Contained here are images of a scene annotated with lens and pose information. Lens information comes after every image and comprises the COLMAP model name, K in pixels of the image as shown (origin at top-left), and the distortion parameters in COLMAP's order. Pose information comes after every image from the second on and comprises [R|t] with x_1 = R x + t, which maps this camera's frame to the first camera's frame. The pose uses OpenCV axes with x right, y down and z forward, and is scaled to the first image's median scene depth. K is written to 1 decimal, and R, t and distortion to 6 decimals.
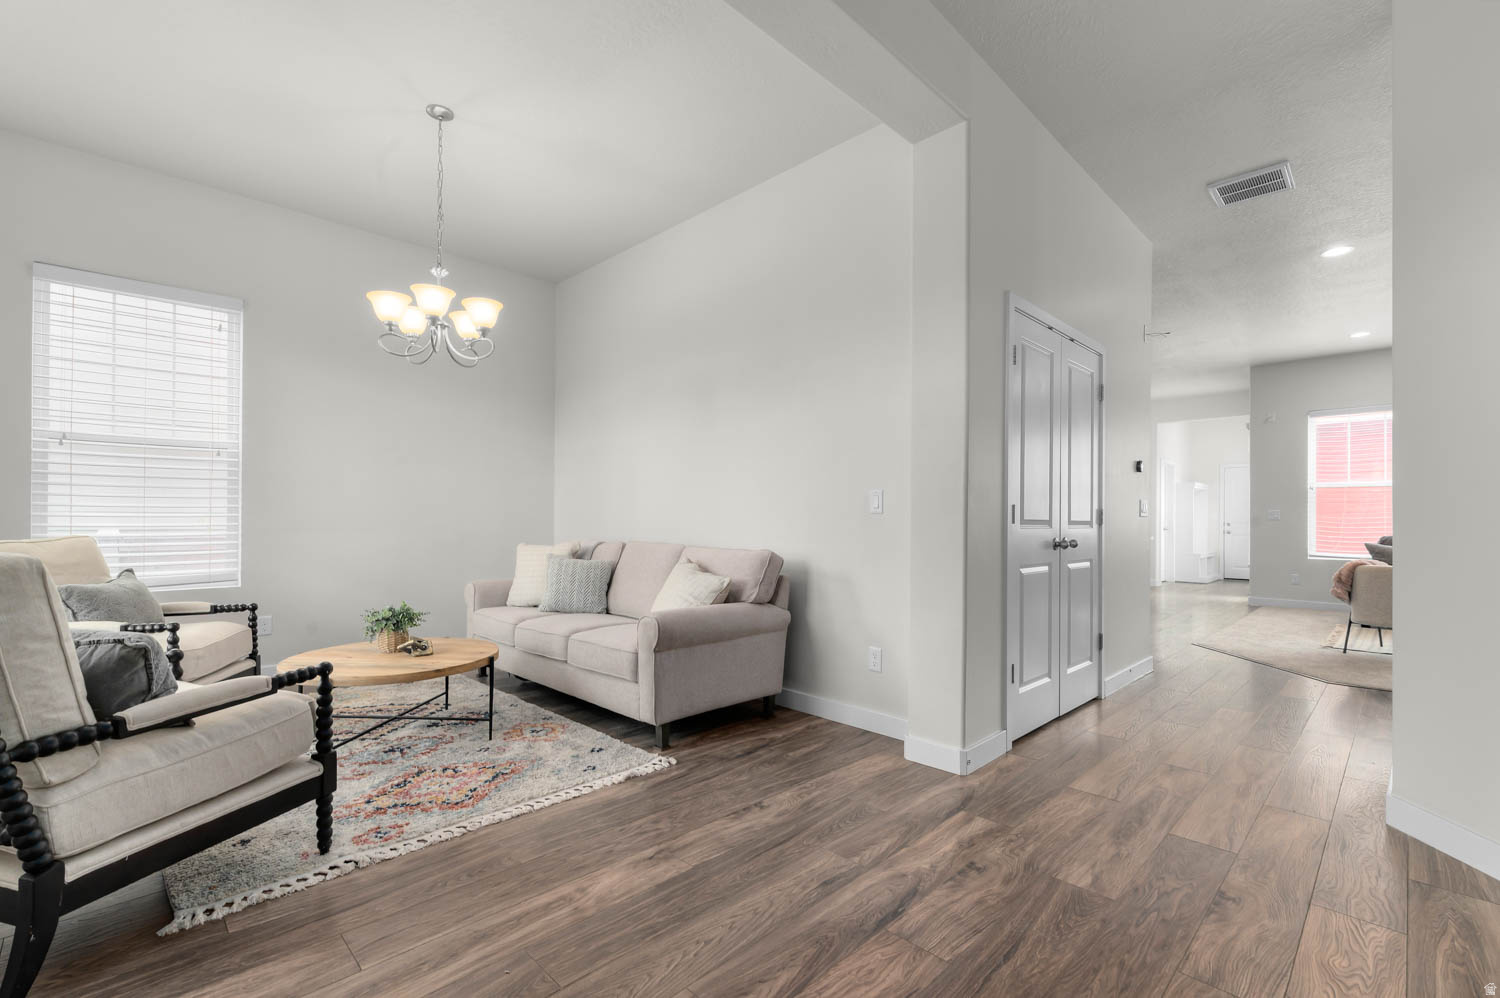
lens RADIAL K [[690.3, 0, 746.6], [0, 690.3, 496.3], [0, 0, 1]] dist [0.004274, -0.000140]
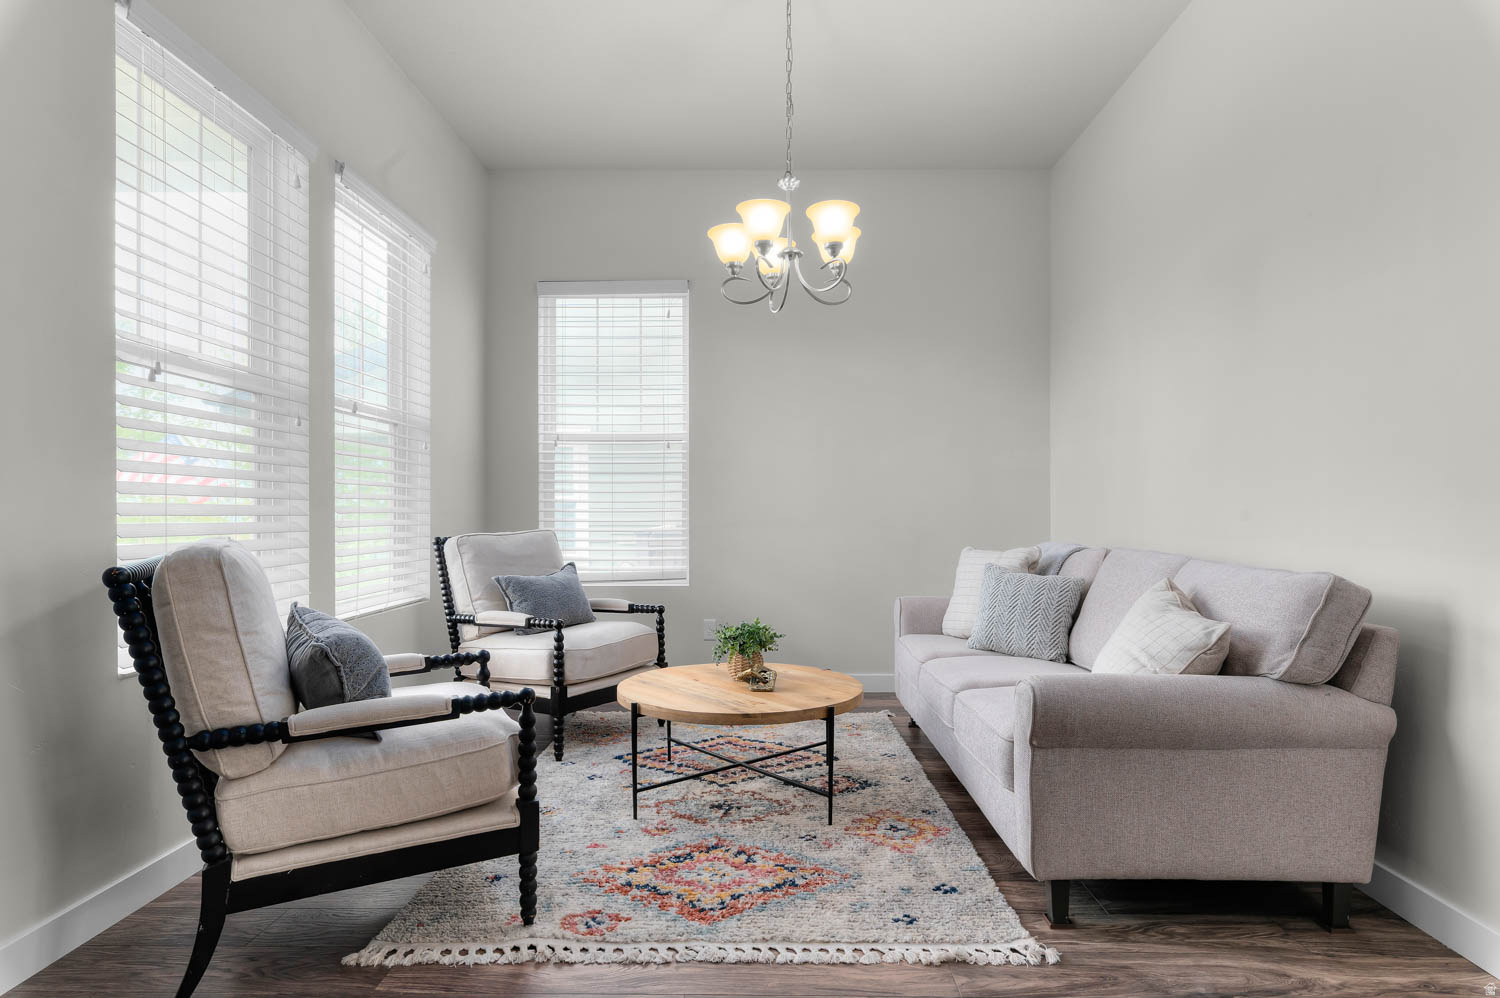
lens RADIAL K [[836.8, 0, 755.5], [0, 836.8, 504.8], [0, 0, 1]] dist [0.003666, 0.000852]
pose [[0.695340, -0.012483, -0.718573, 0.190576], [0.026086, 0.999629, 0.007878, 0.017951], [0.718208, -0.024223, 0.695407, 0.355403]]
